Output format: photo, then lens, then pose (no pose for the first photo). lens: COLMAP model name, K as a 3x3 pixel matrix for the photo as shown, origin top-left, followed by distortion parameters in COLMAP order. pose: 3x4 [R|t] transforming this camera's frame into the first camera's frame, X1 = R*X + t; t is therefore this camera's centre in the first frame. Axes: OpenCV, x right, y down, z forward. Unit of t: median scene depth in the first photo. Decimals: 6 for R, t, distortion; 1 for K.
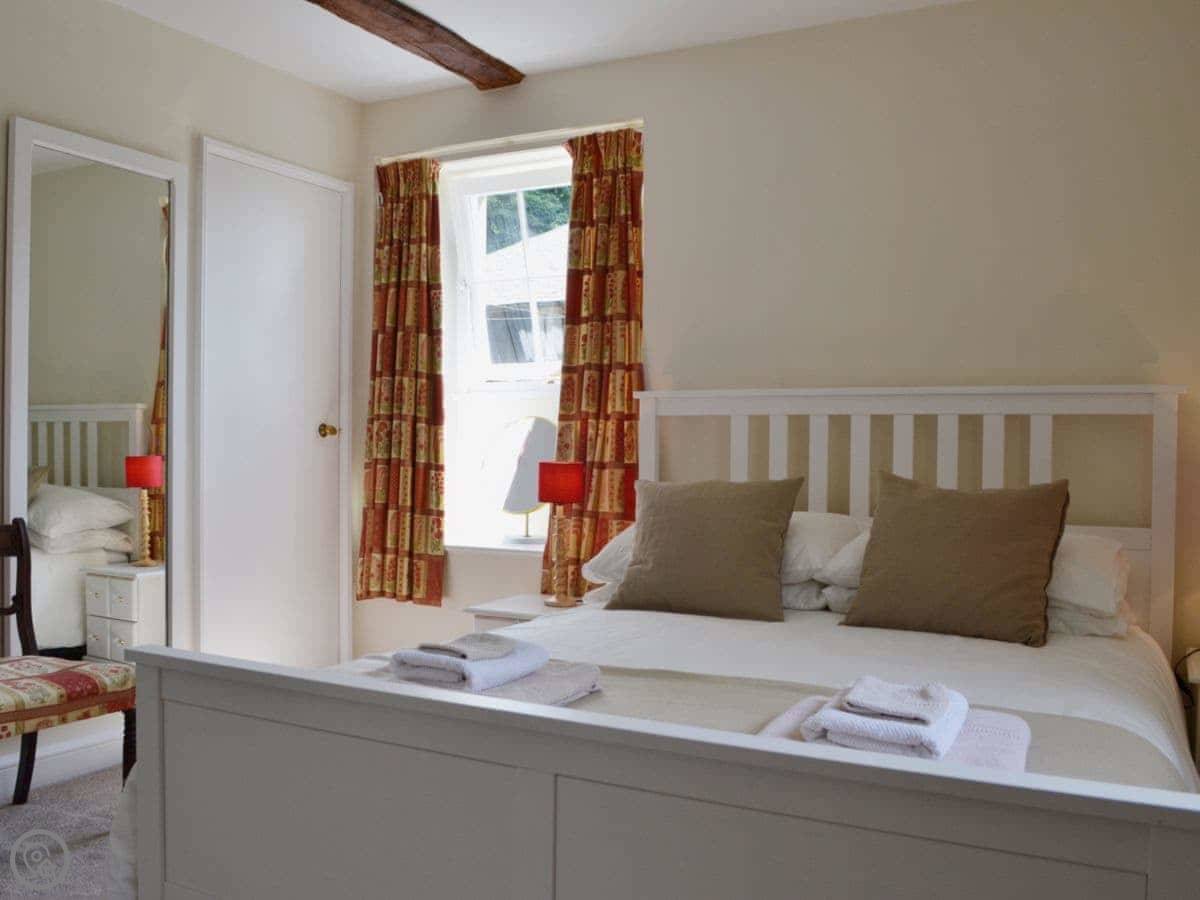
lens RADIAL K [[1102.0, 0, 549.0], [0, 1102.0, 449.7], [0, 0, 1]] dist [-0.073165, 0.016158]
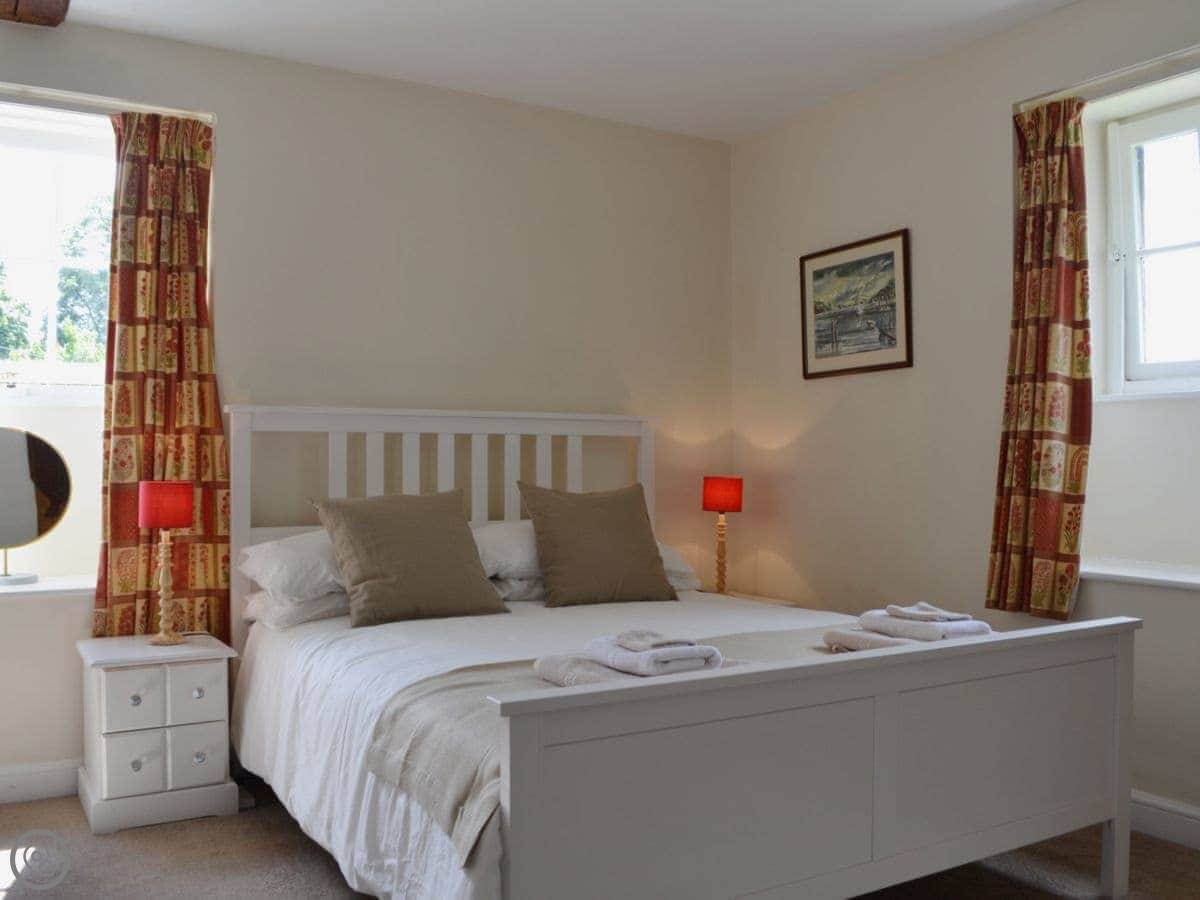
lens RADIAL K [[1102.0, 0, 549.0], [0, 1102.0, 449.7], [0, 0, 1]] dist [-0.073165, 0.016158]
pose [[0.507931, -0.000026, 0.861398, -0.567596], [0.010003, 0.999933, -0.005869, -0.005973], [-0.861340, 0.011597, 0.507897, 0.278593]]
